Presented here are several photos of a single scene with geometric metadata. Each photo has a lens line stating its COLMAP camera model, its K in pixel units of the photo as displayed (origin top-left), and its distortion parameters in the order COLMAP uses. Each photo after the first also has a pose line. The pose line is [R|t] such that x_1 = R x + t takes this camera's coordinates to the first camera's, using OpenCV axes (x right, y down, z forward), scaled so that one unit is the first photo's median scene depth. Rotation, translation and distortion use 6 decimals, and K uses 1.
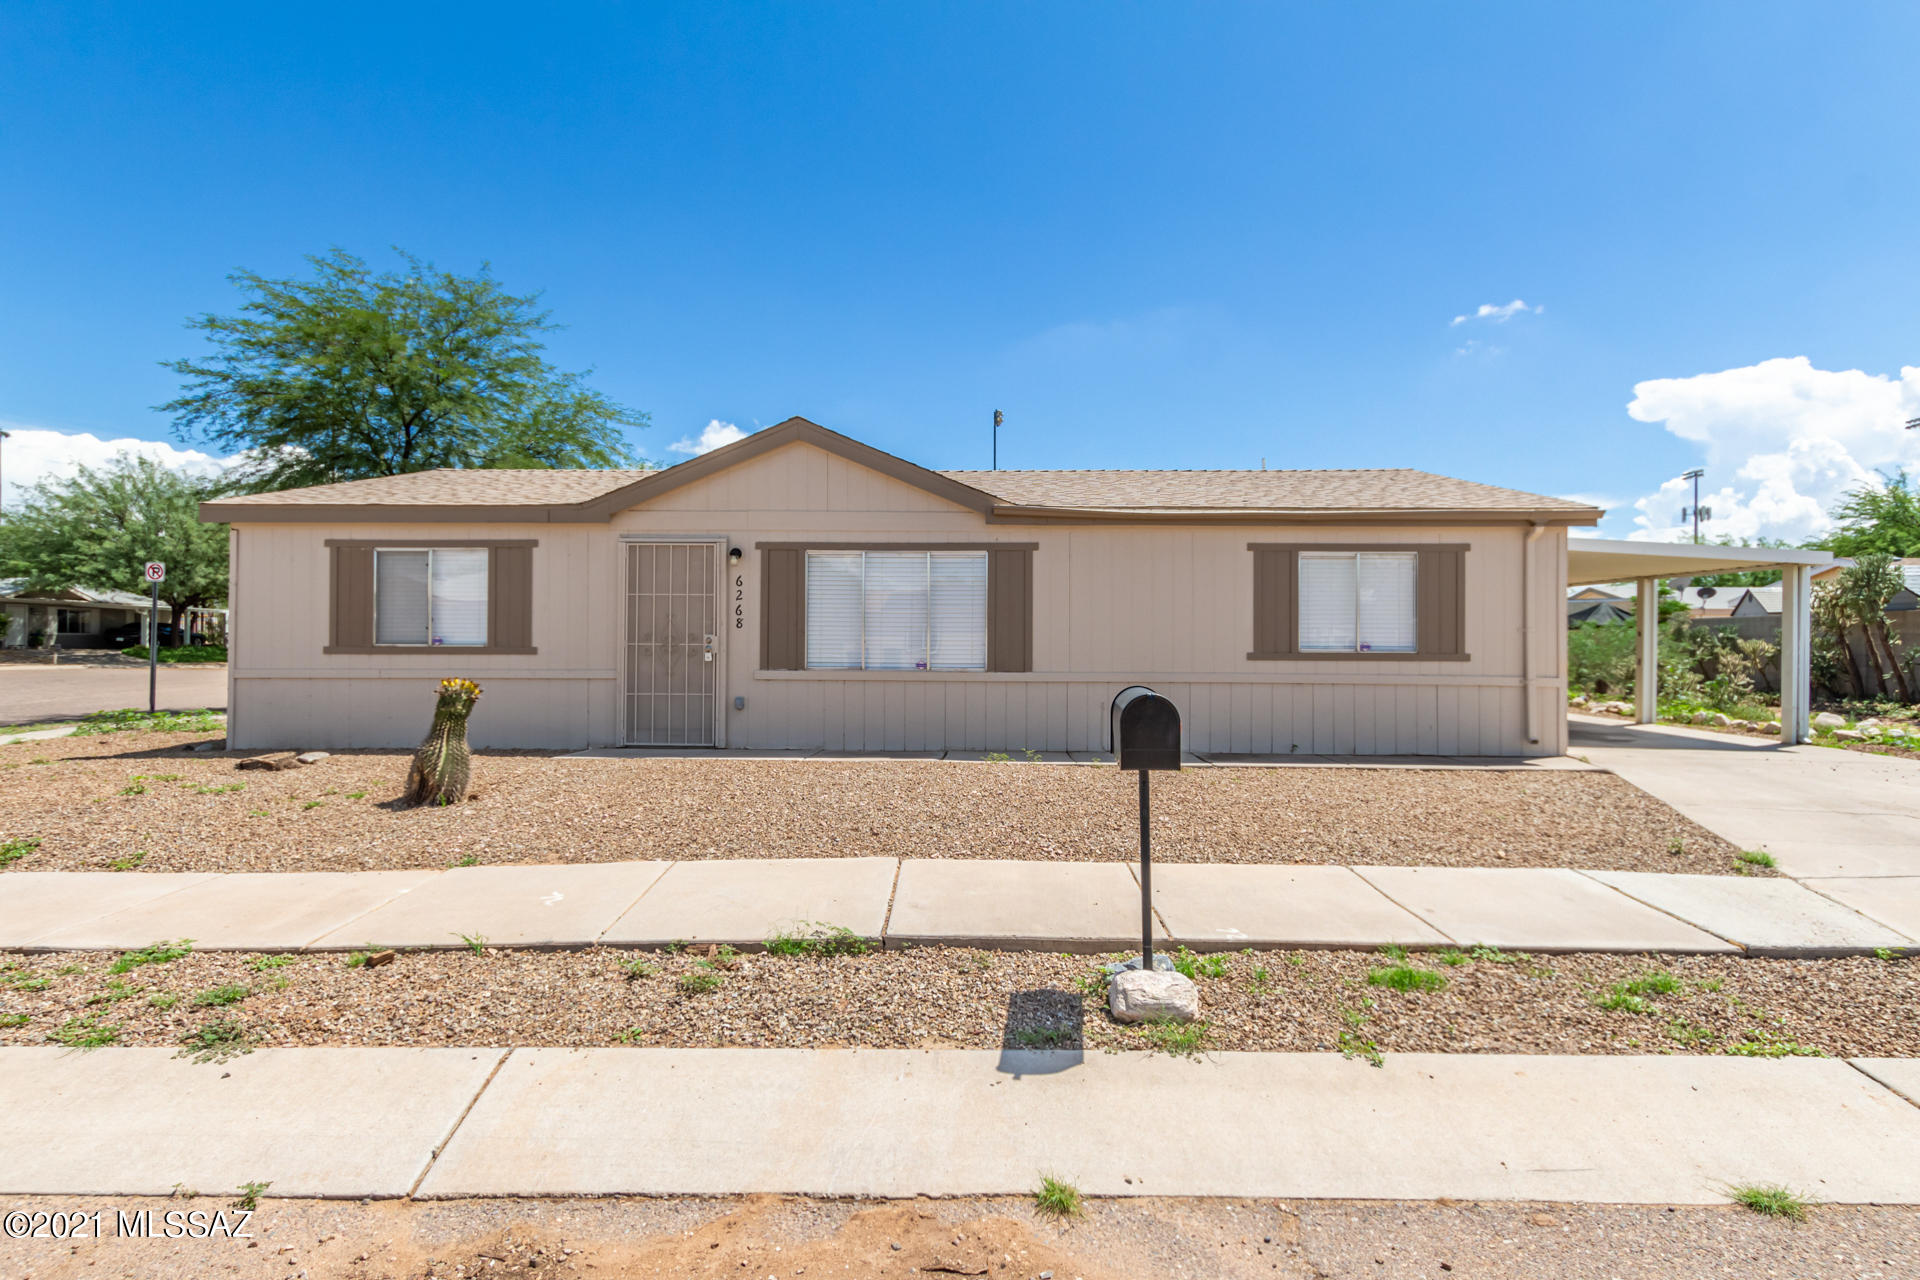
lens RADIAL K [[977.4, 0, 959.3], [0, 977.4, 643.9], [0, 0, 1]] dist [0.009143, -0.000328]
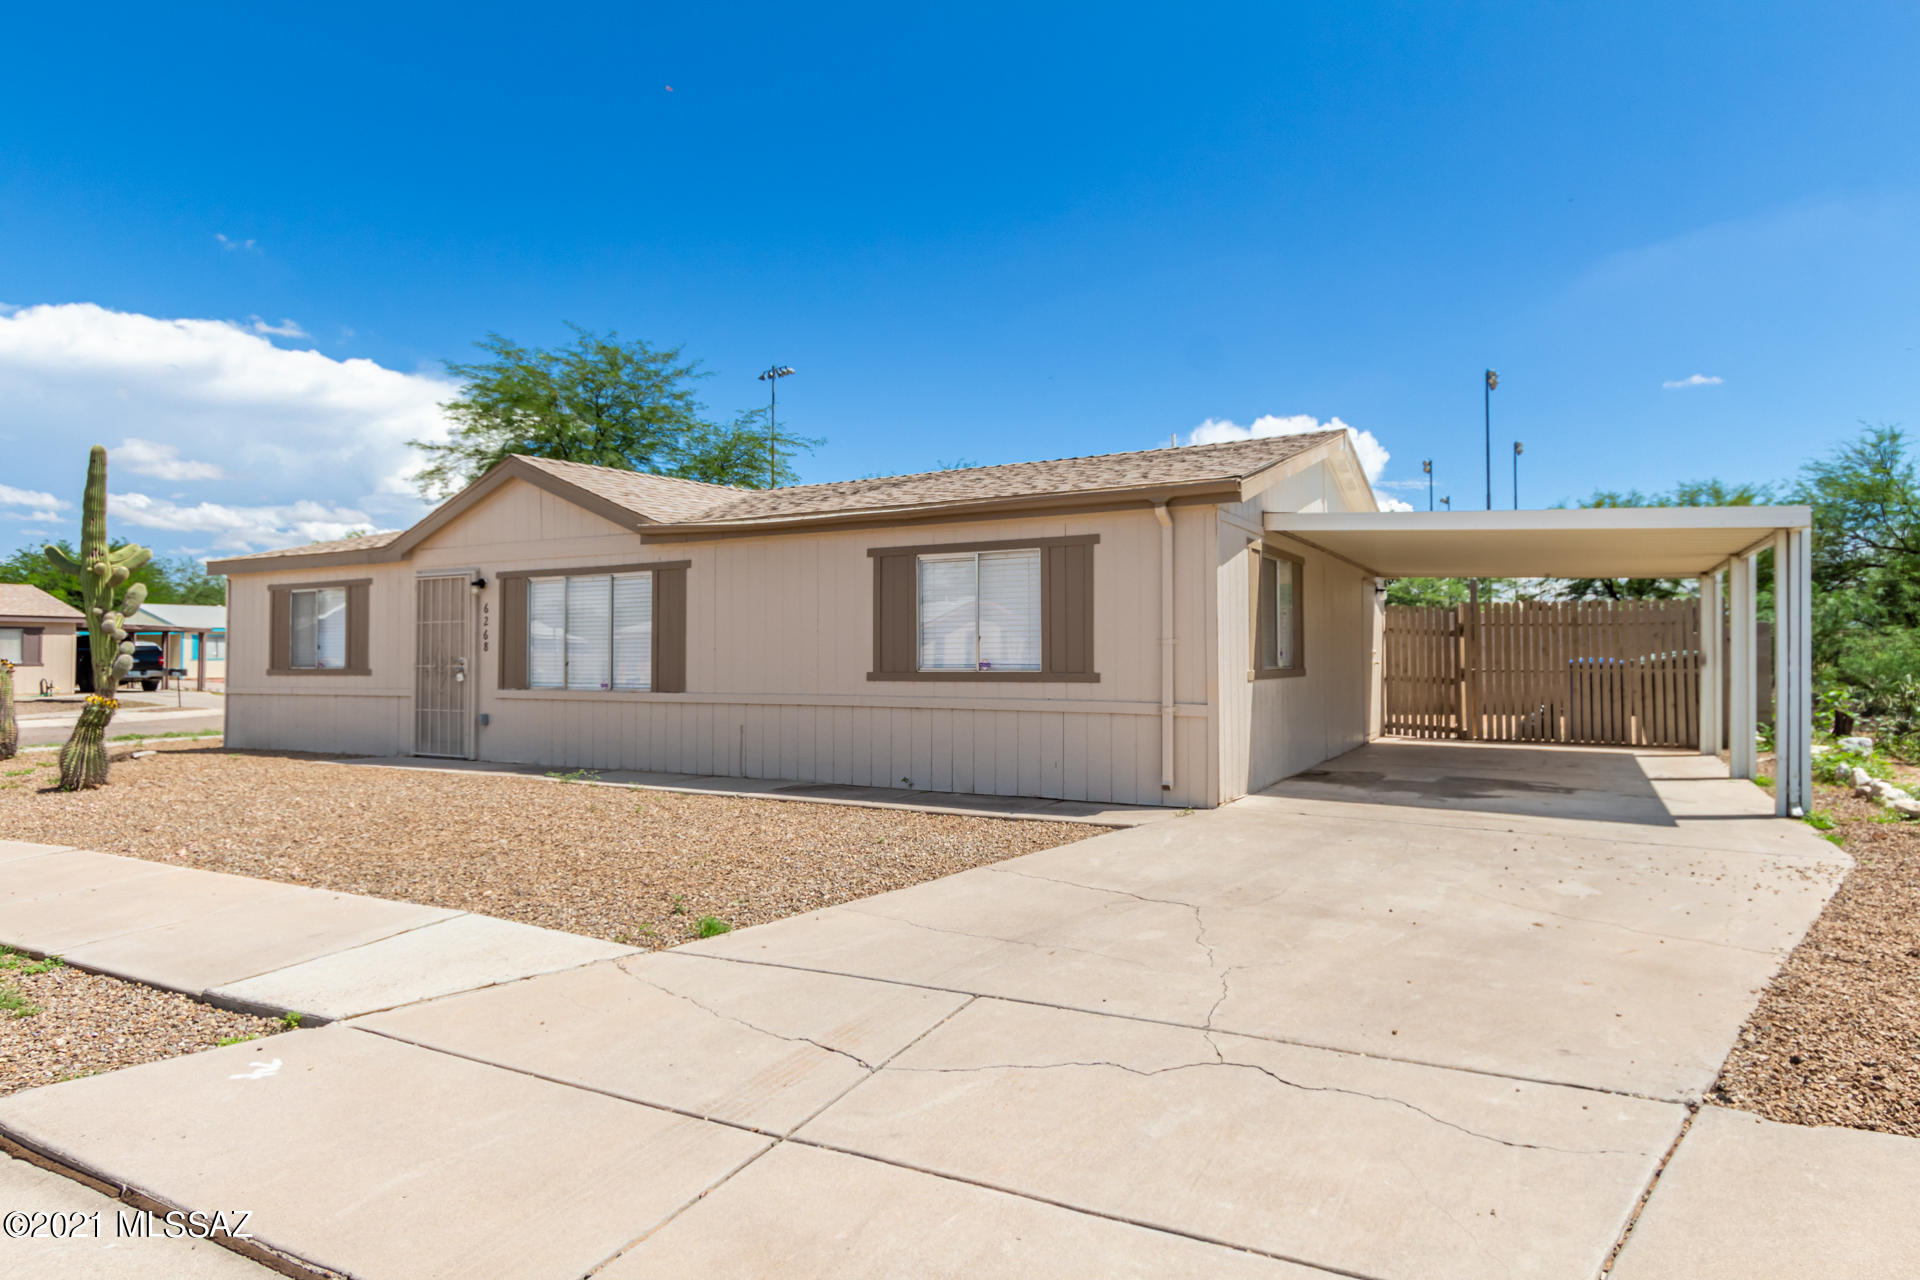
lens RADIAL K [[1097.9, 0, 958.9], [0, 1097.9, 637.8], [0, 0, 1]] dist [0.041232, 0.000589]
pose [[0.873872, -0.016812, -0.485866, 0.845264], [0.002750, 0.999557, -0.029641, 0.007174], [0.486149, 0.024567, 0.873531, 0.173045]]
